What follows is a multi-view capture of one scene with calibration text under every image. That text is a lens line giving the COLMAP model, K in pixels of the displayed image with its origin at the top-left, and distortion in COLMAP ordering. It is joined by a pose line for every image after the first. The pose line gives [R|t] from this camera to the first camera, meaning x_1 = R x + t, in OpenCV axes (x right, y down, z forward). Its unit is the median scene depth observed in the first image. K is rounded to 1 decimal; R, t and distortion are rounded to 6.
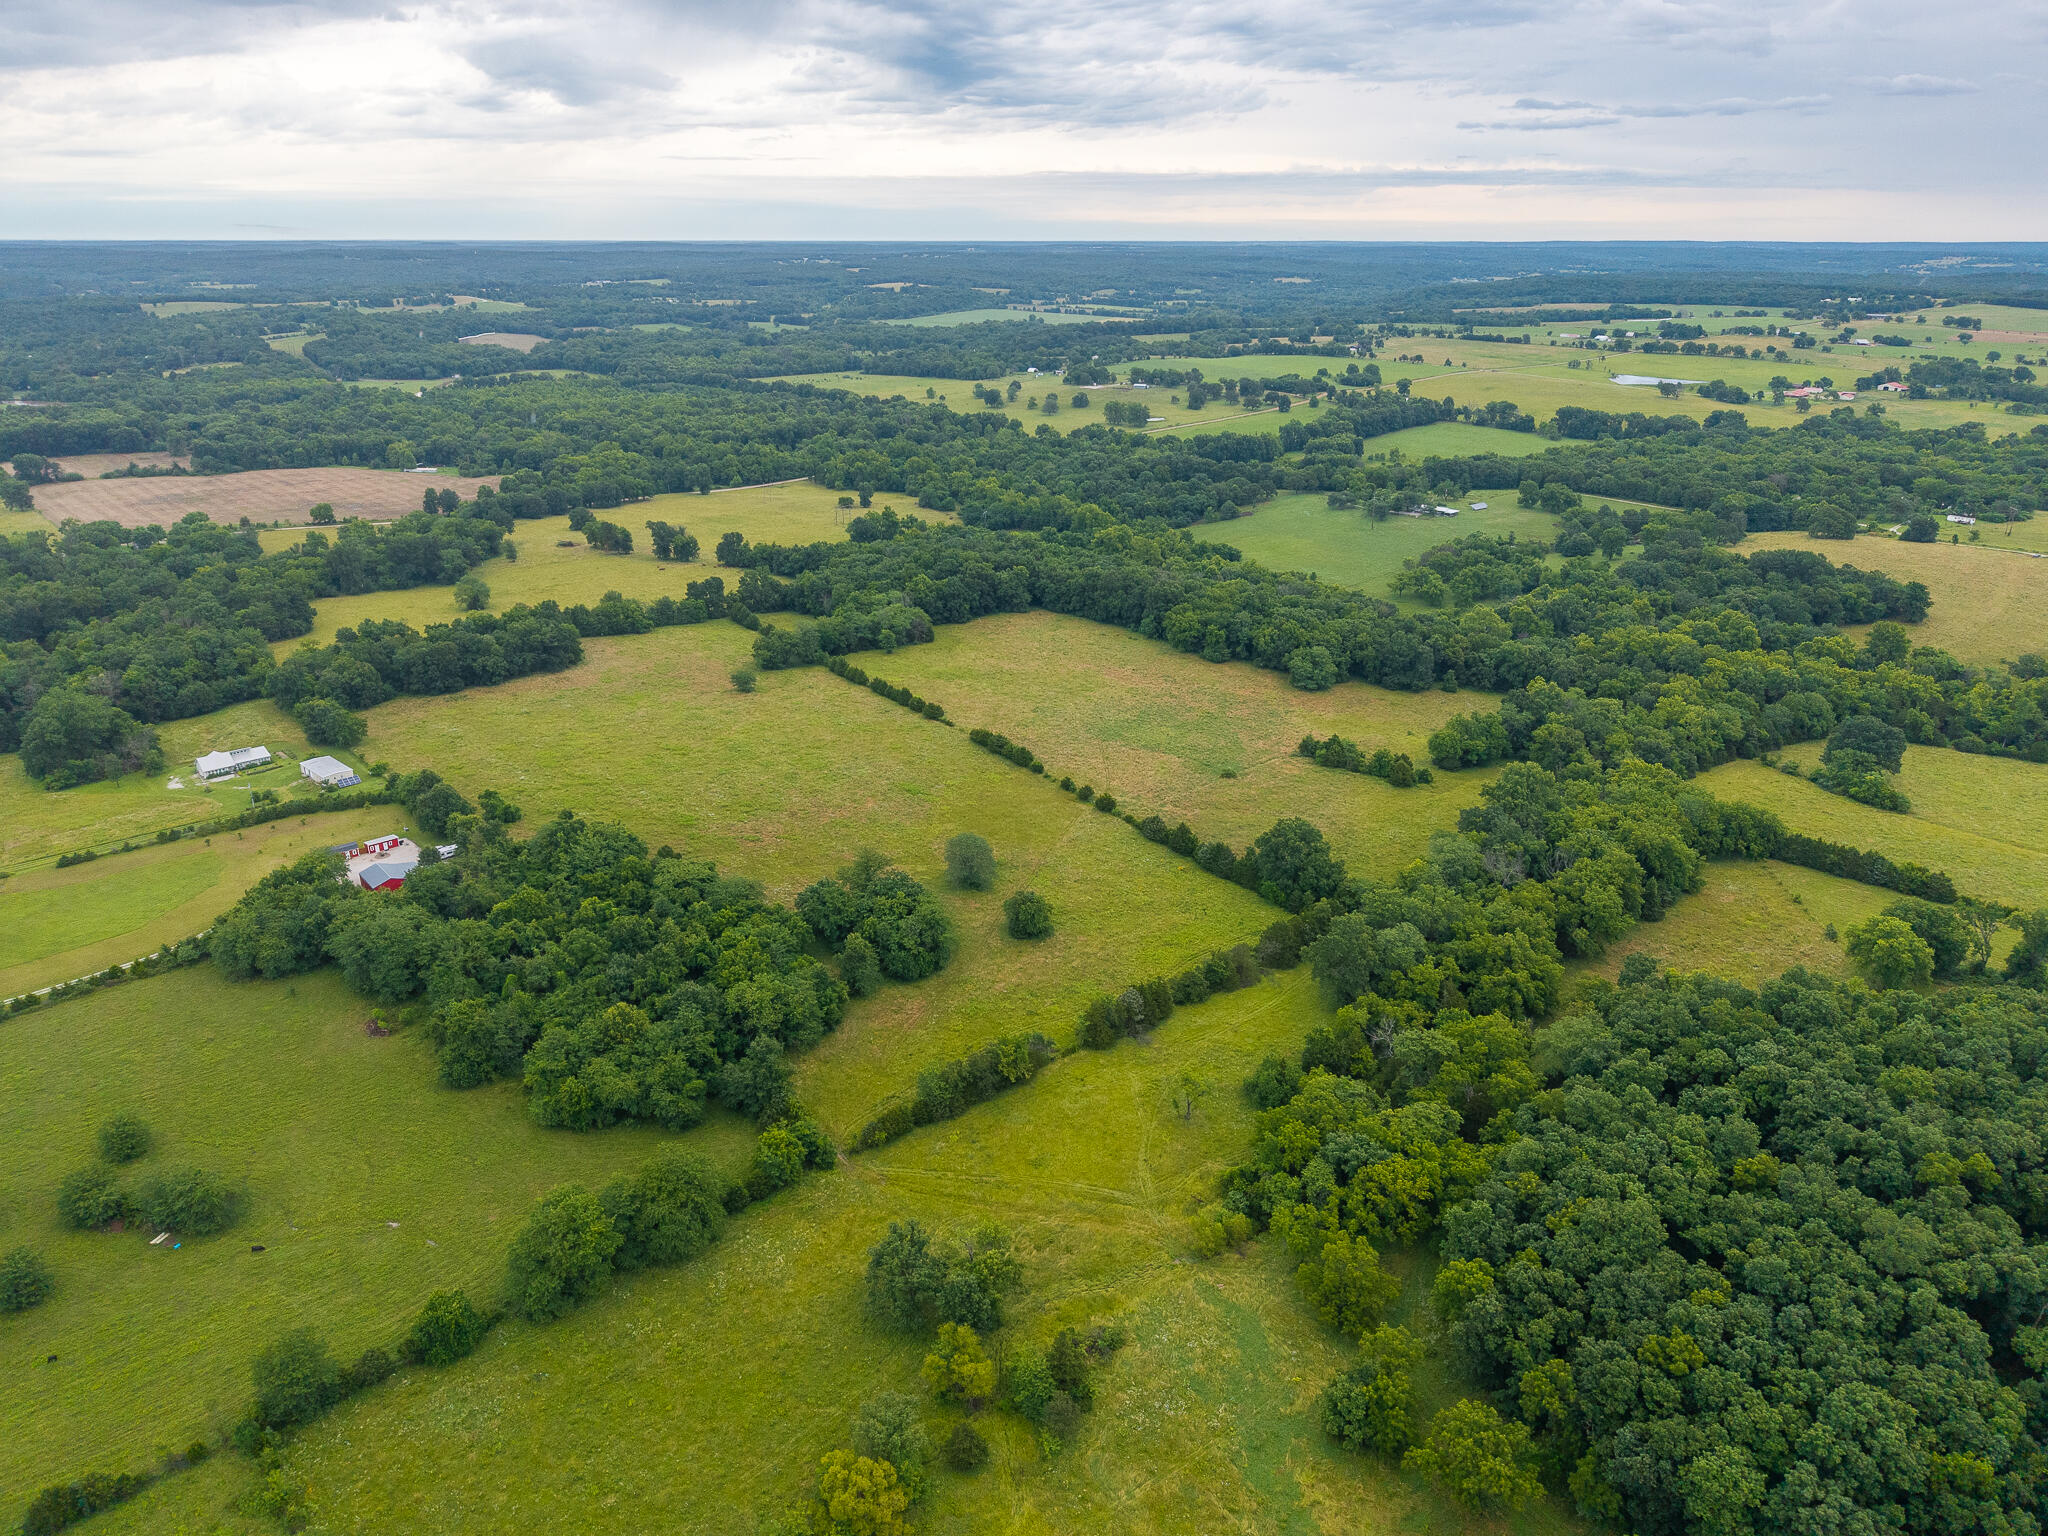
lens RADIAL K [[1372.1, 0, 1023.9], [0, 1372.1, 777.6], [0, 0, 1]] dist [0.025926, -0.025938]
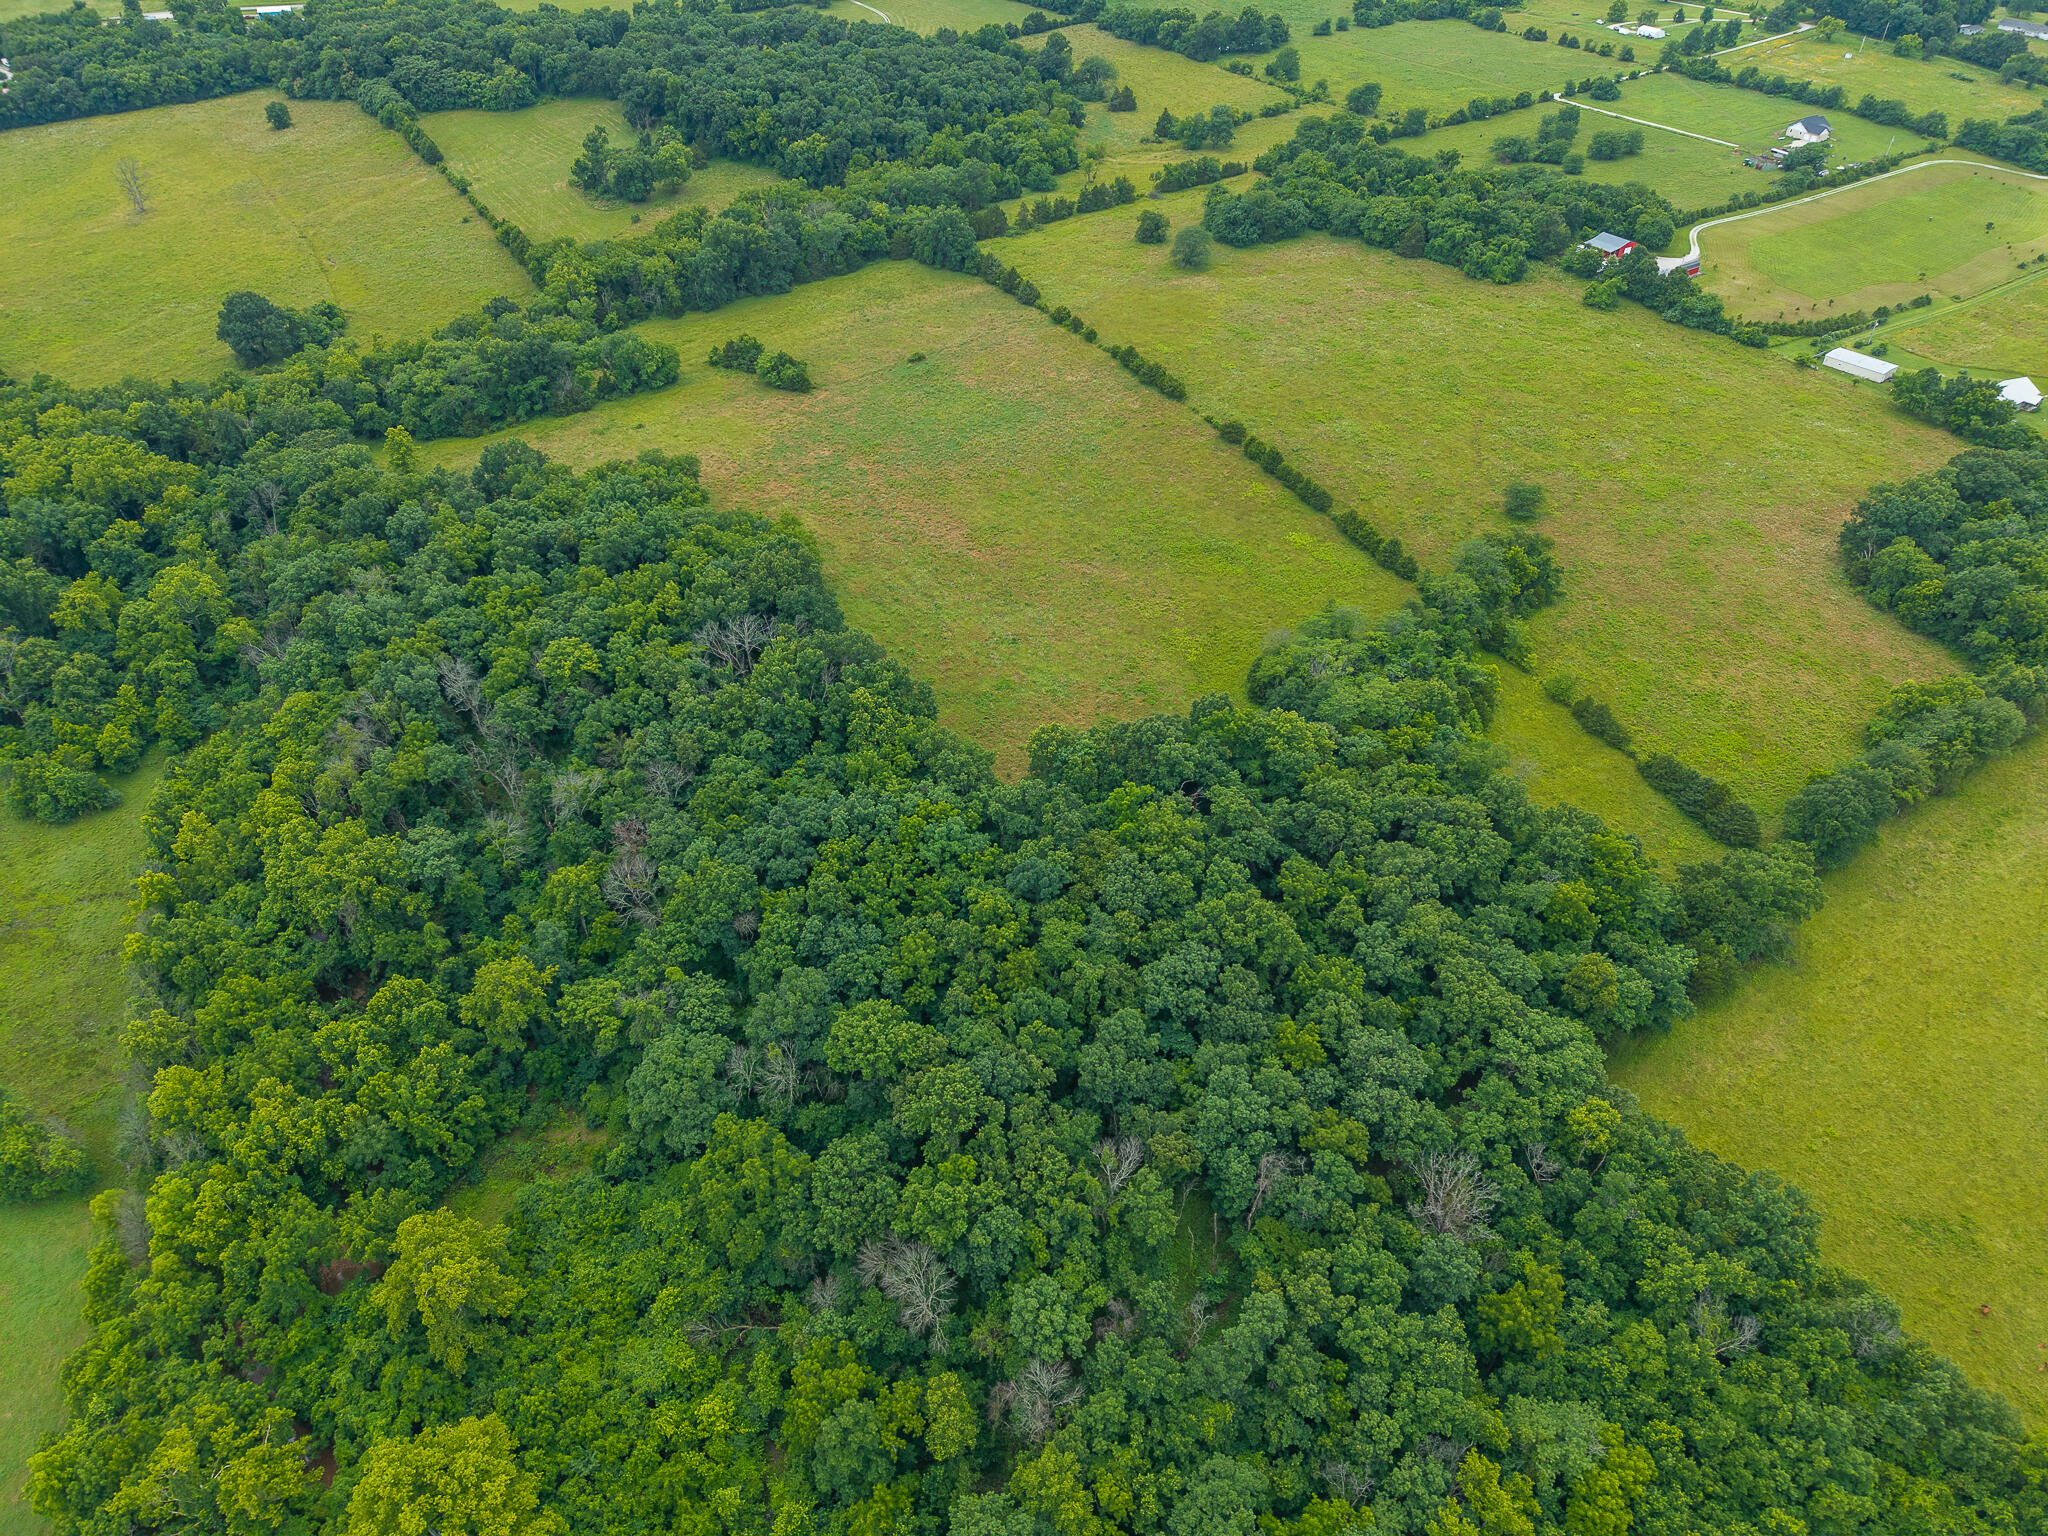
lens RADIAL K [[1372.1, 0, 1029.9], [0, 1372.1, 774.0], [0, 0, 1]] dist [0.025926, -0.025938]
pose [[-0.990580, -0.089792, 0.103384, -0.036482], [0.046494, 0.489599, 0.870707, -0.454612], [-0.128800, 0.867312, -0.480812, 1.111293]]
